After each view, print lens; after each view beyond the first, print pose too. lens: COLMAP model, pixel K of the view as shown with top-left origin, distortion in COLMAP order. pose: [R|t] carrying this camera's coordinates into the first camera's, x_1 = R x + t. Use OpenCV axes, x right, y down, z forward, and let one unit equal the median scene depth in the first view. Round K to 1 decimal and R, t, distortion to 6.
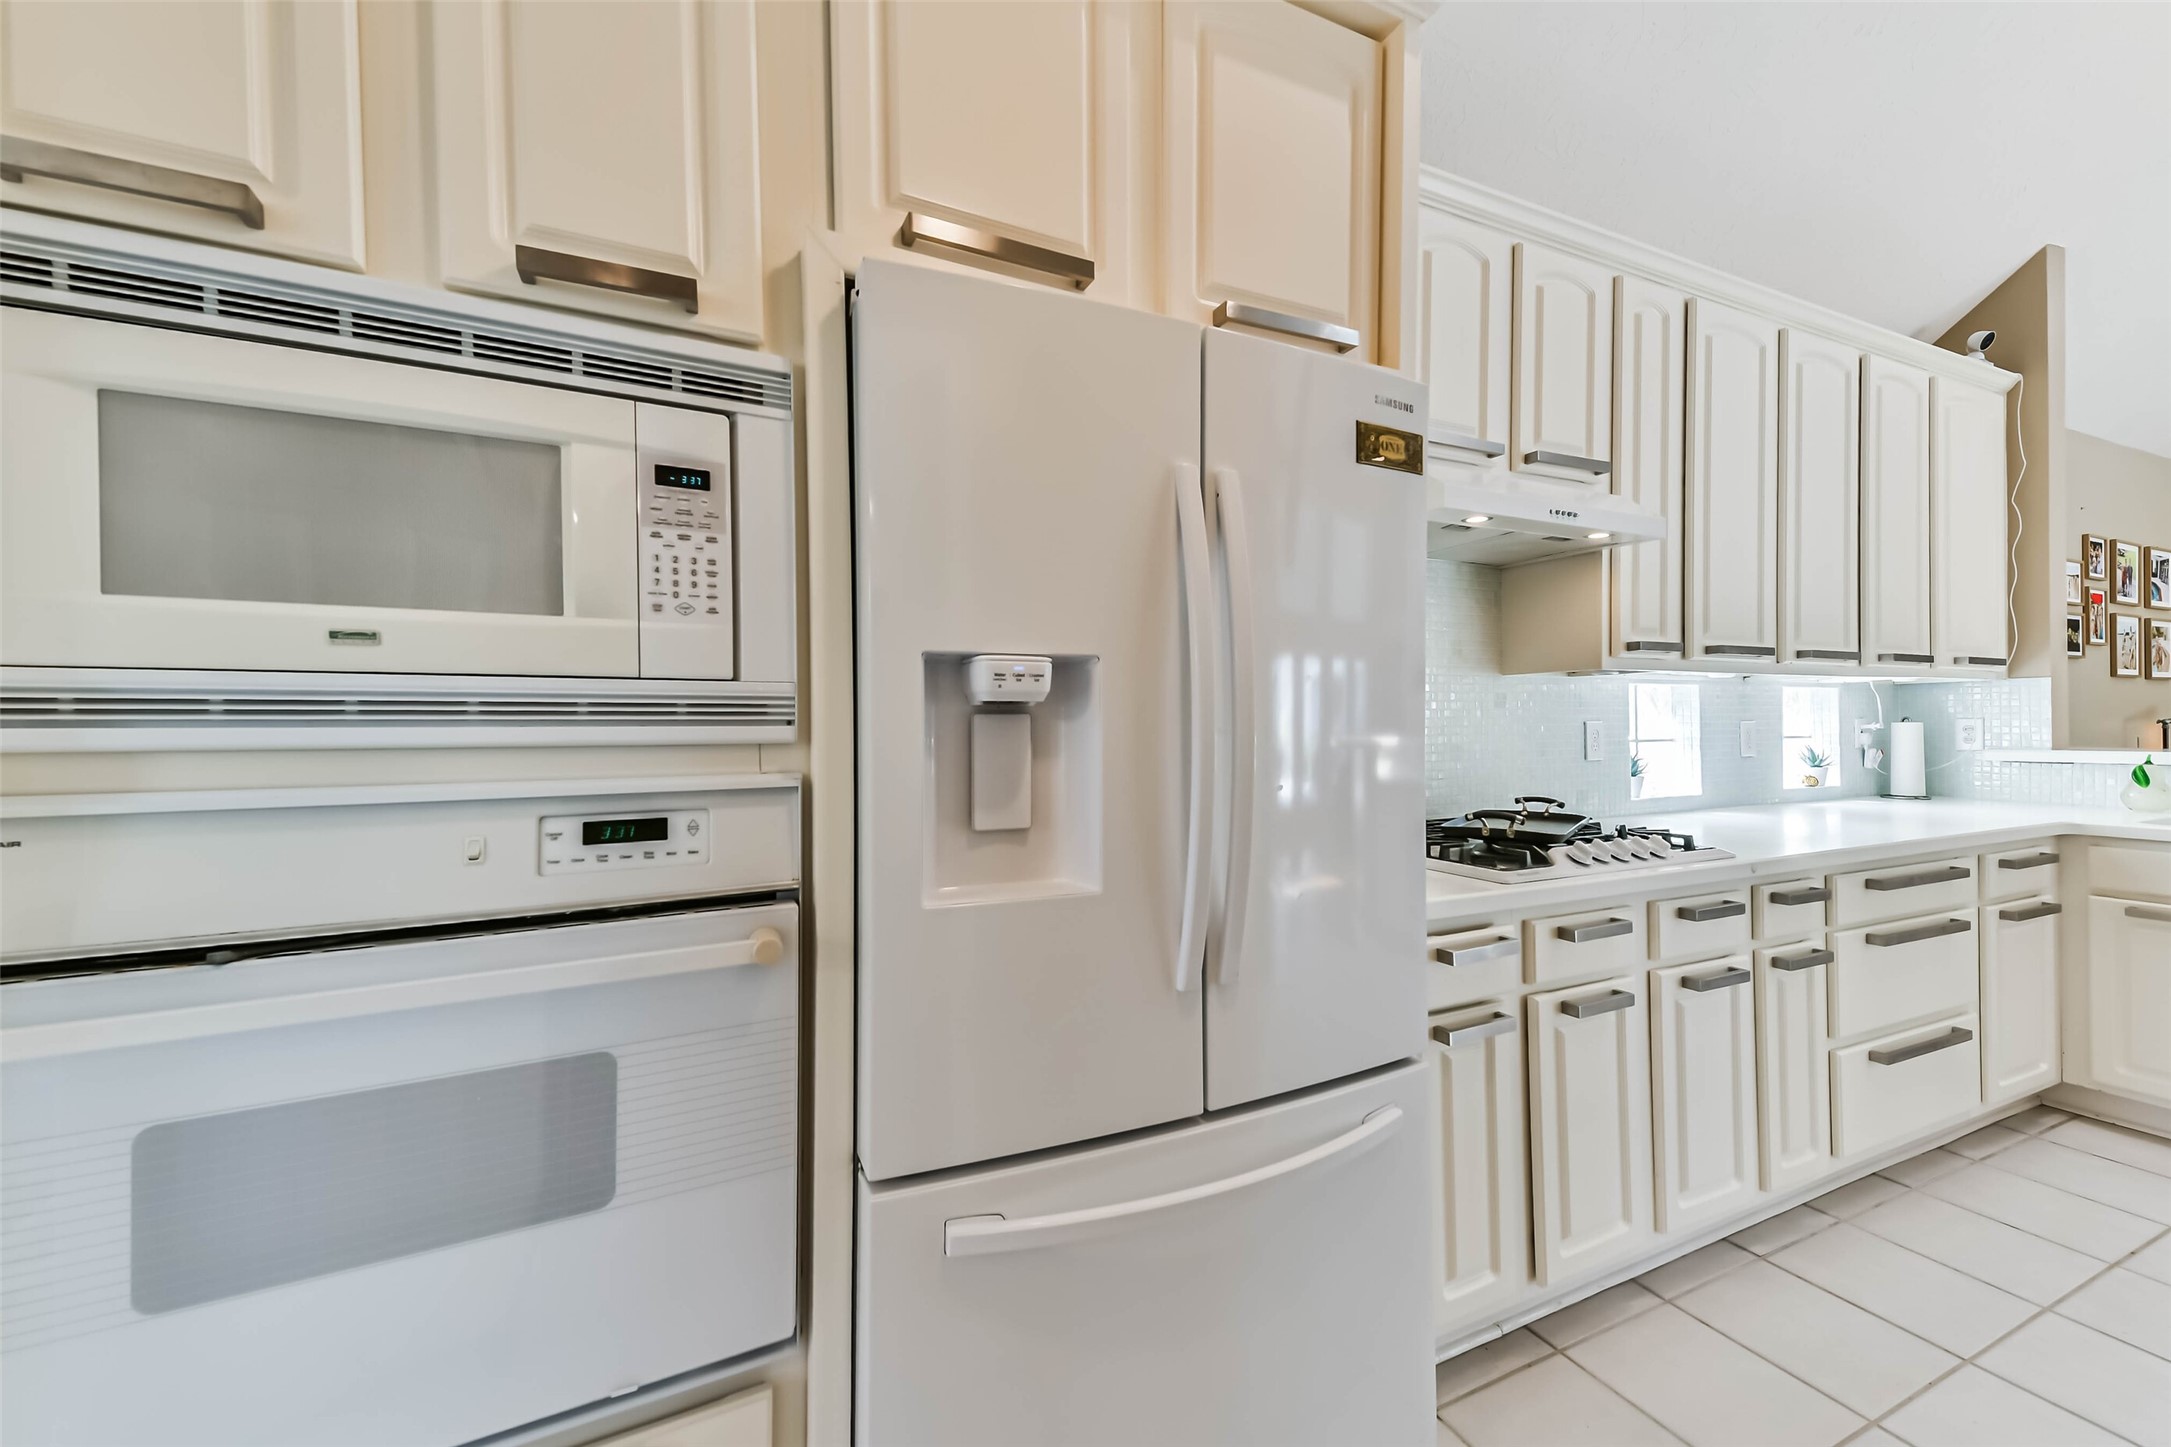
lens RADIAL K [[857.4, 0, 1069.6], [0, 857.4, 721.1], [0, 0, 1]] dist [0.023792, -0.004435]
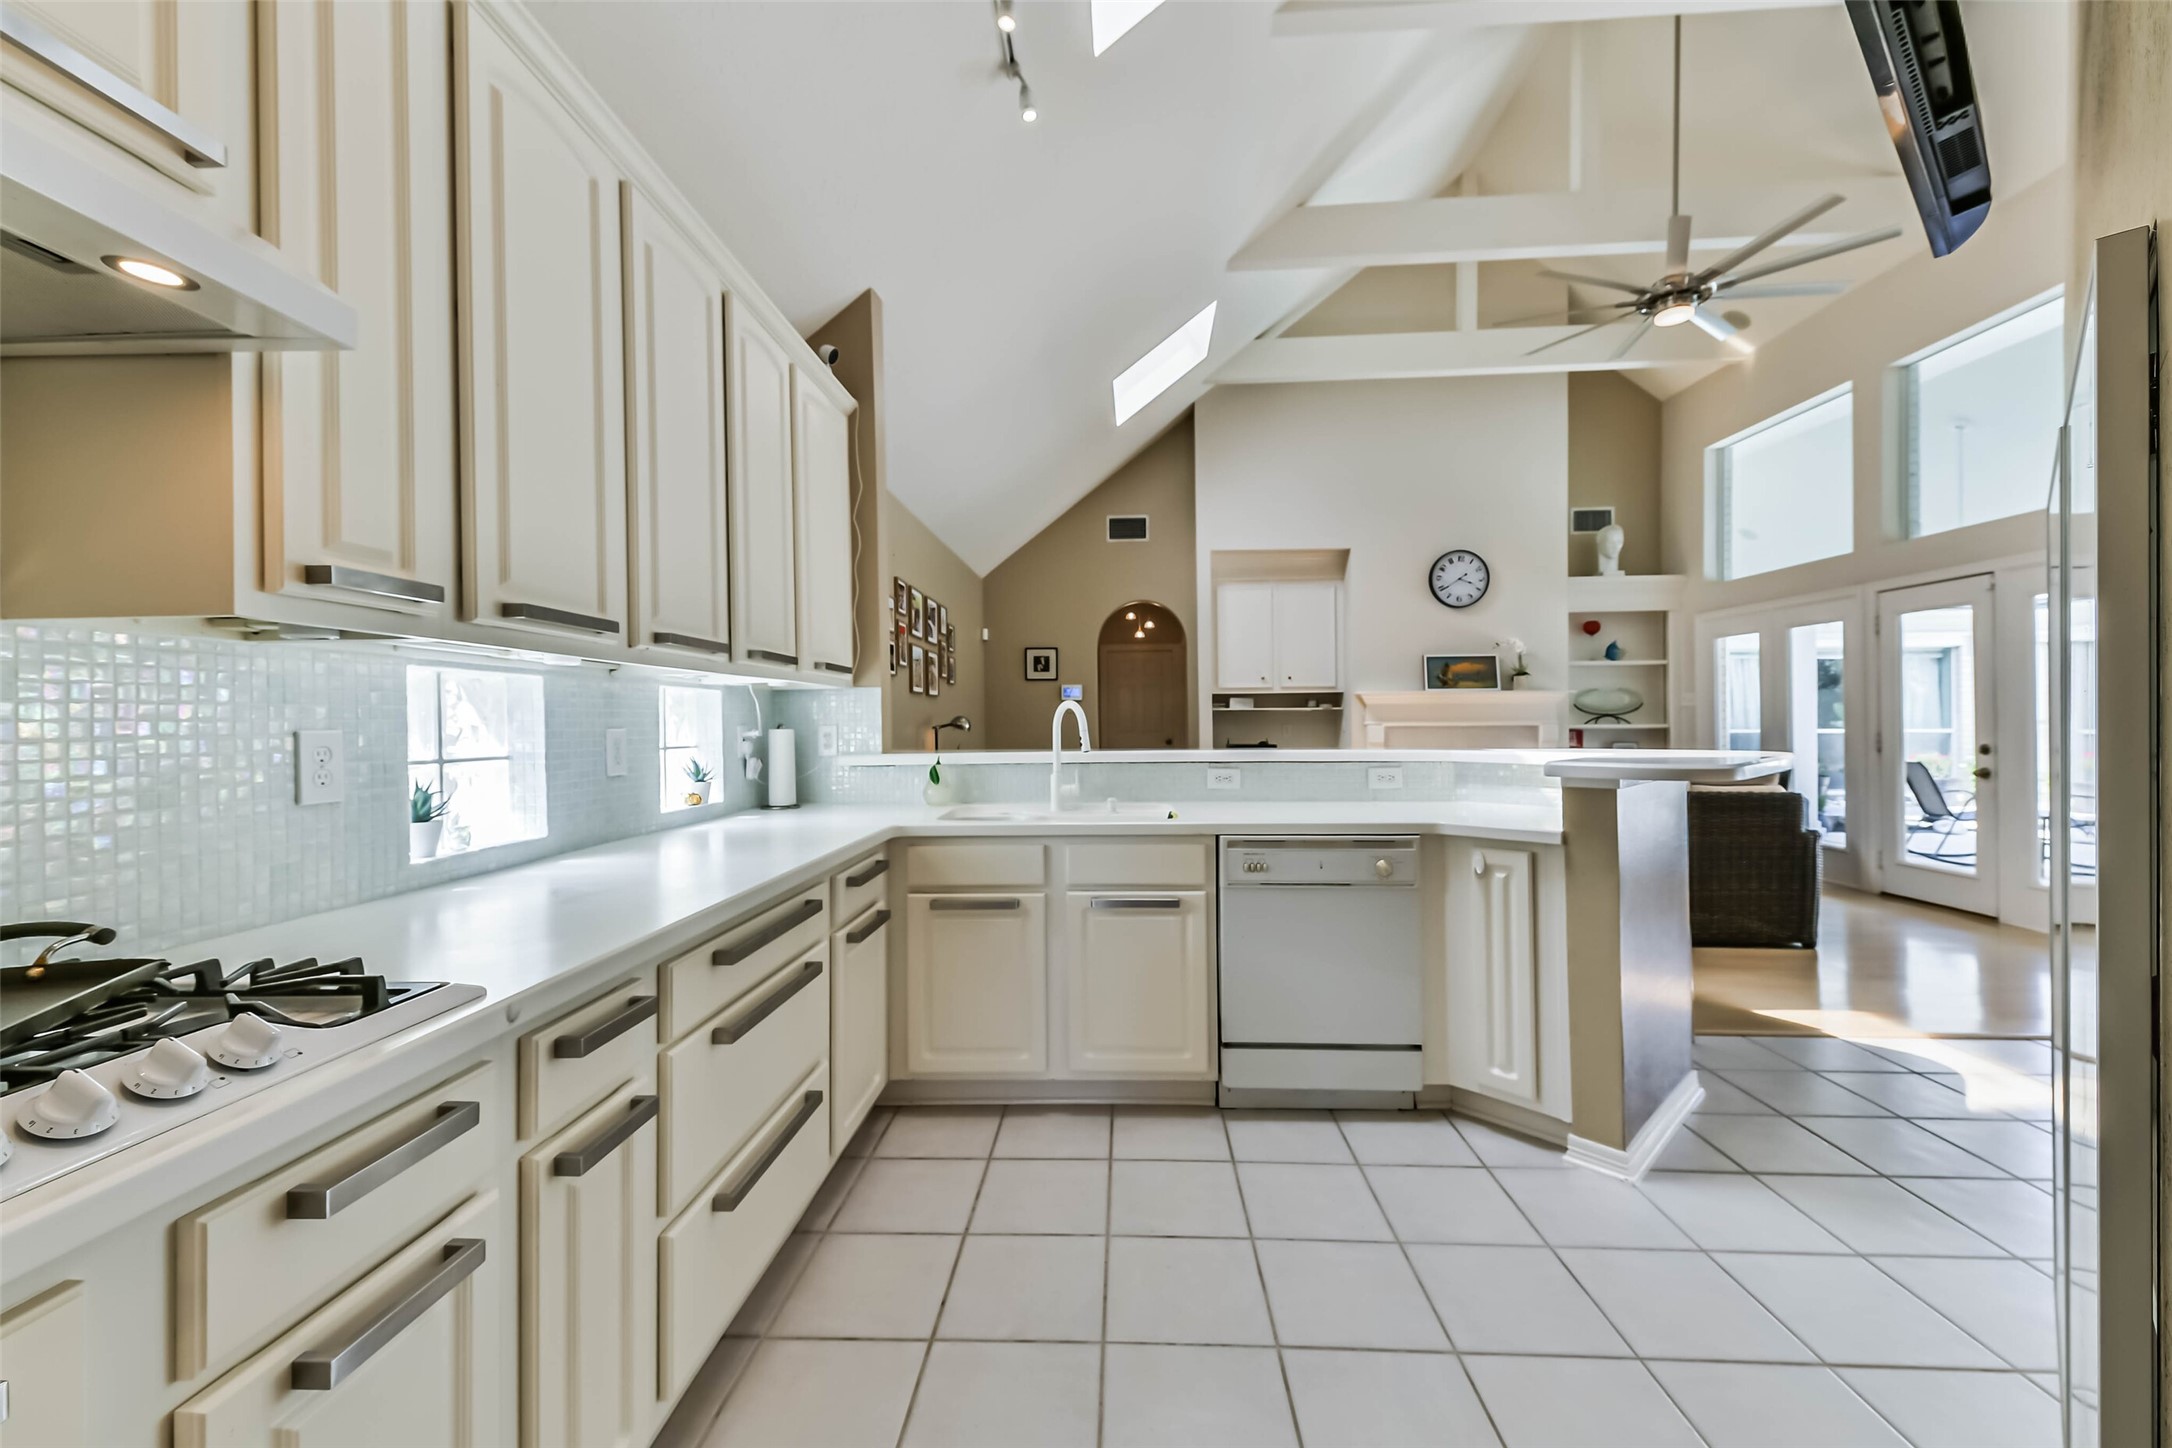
lens RADIAL K [[857.8, 0, 1084.7], [0, 857.8, 715.9], [0, 0, 1]] dist [0.023792, -0.004435]
pose [[0.470424, 0.007546, 0.882408, 0.323453], [0.007592, 0.999892, -0.012598, 0.001372], [-0.882408, 0.012626, 0.470316, 0.299300]]
